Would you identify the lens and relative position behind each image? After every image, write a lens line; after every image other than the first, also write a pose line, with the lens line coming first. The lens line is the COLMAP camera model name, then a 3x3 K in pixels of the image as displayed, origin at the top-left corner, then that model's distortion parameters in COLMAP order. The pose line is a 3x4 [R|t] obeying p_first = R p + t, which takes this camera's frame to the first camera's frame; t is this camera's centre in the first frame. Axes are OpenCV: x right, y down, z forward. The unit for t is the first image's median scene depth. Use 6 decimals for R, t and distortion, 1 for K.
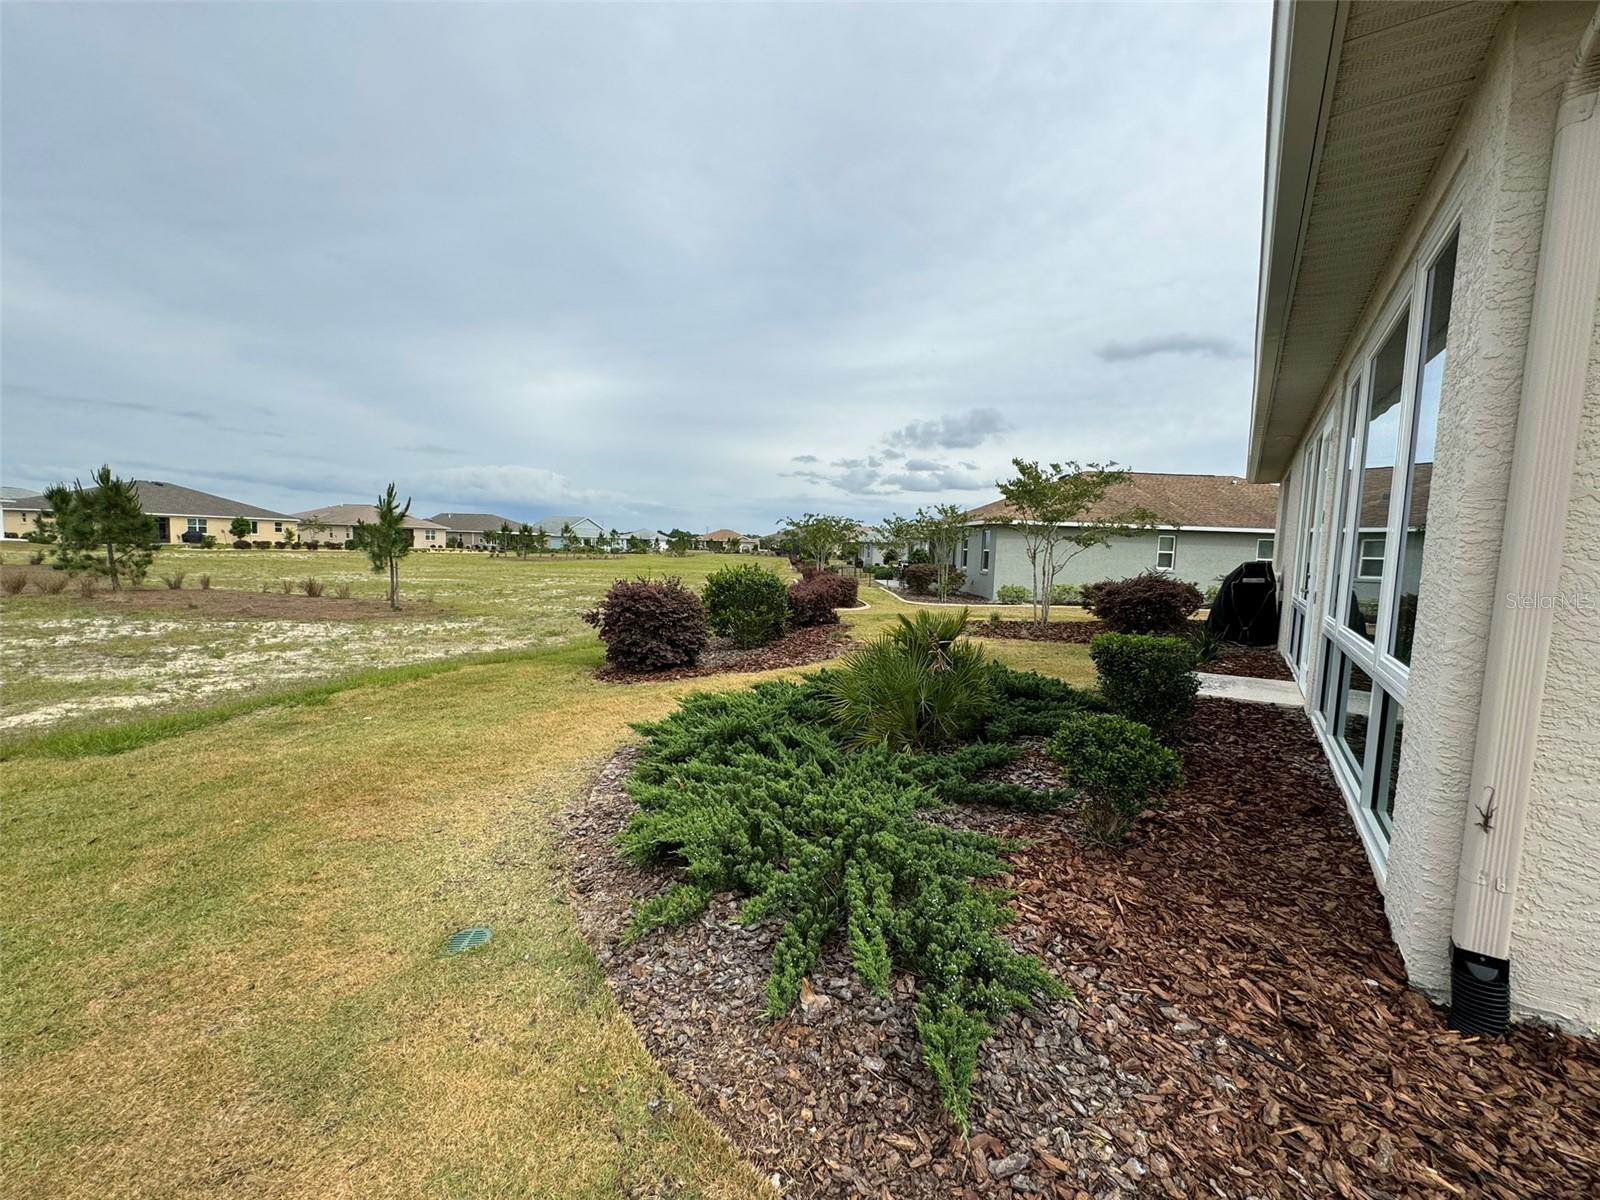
lens RADIAL K [[637.5, 0, 803.7], [0, 637.5, 600.3], [0, 0, 1]] dist [-0.000793, 0.000352]
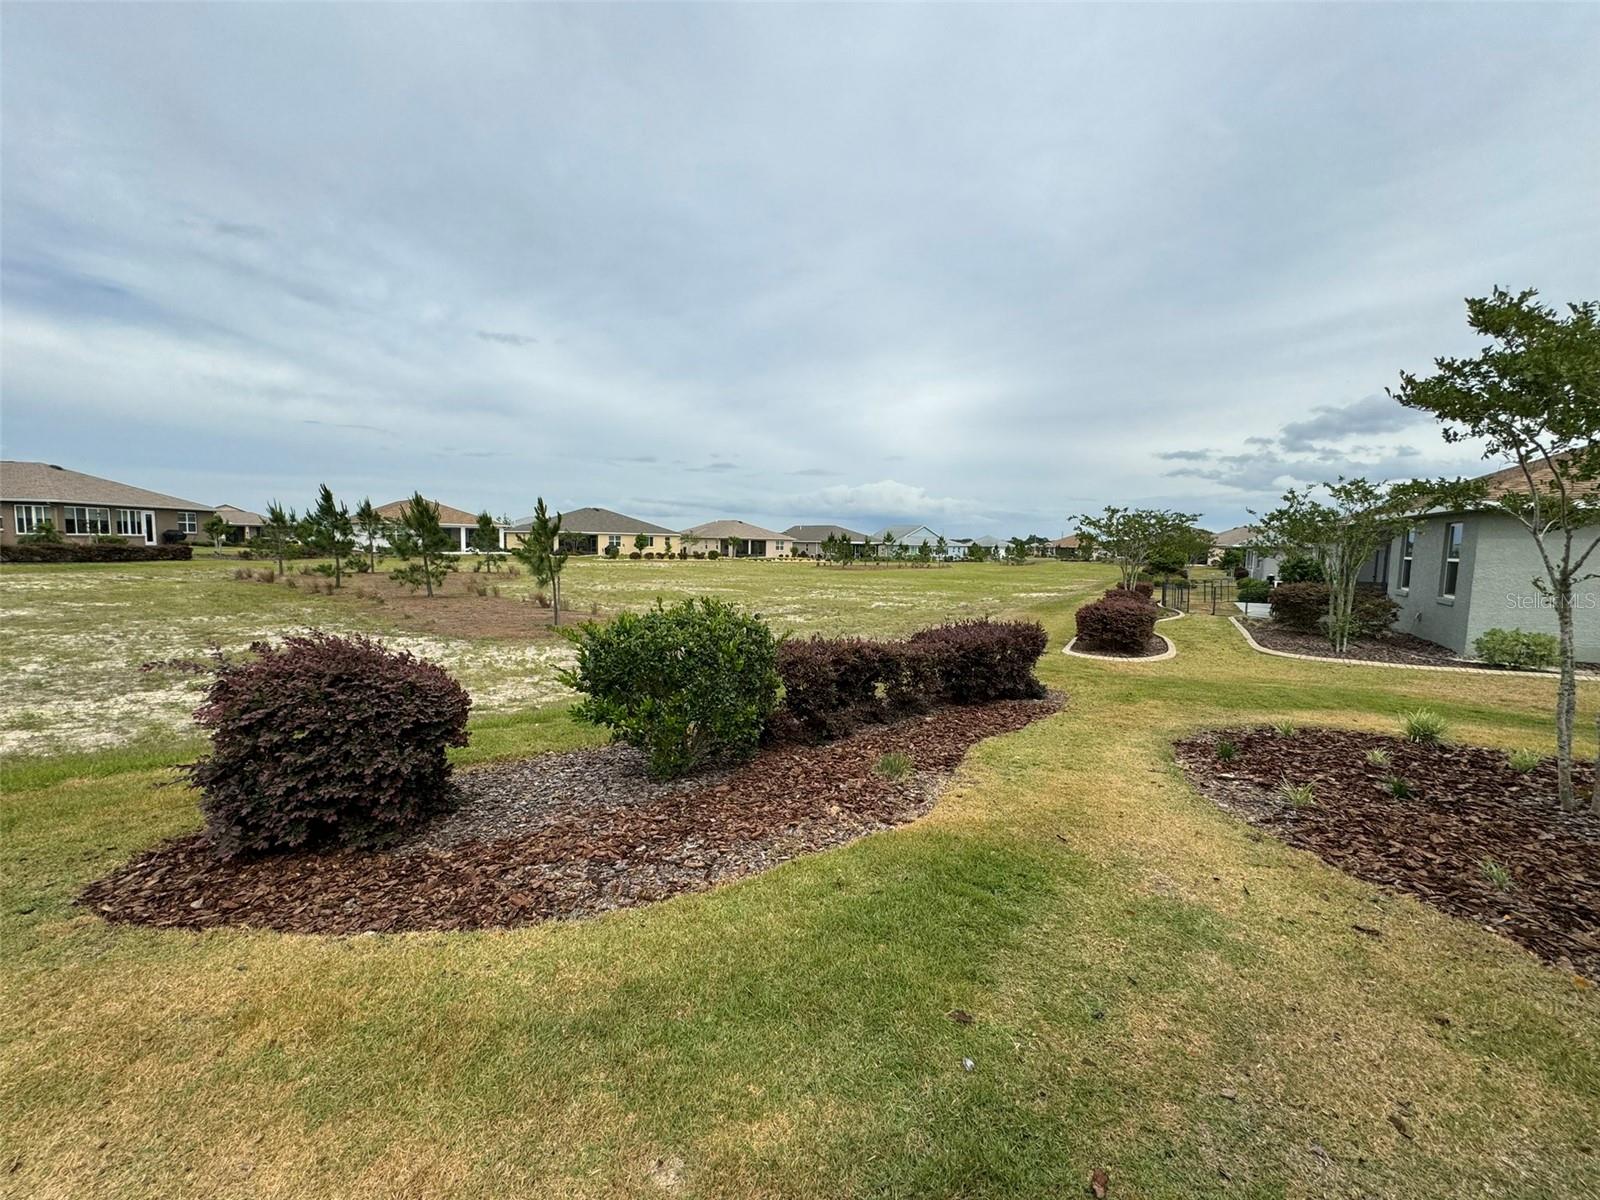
lens RADIAL K [[633.6, 0, 800.0], [0, 633.6, 600.0], [0, 0, 1]] dist [0.000449, 0.000267]
pose [[0.853286, 0.030362, -0.520559, 0.036712], [-0.036387, 0.999337, -0.001358, -0.009144], [0.520173, 0.020100, 0.853825, 0.097632]]
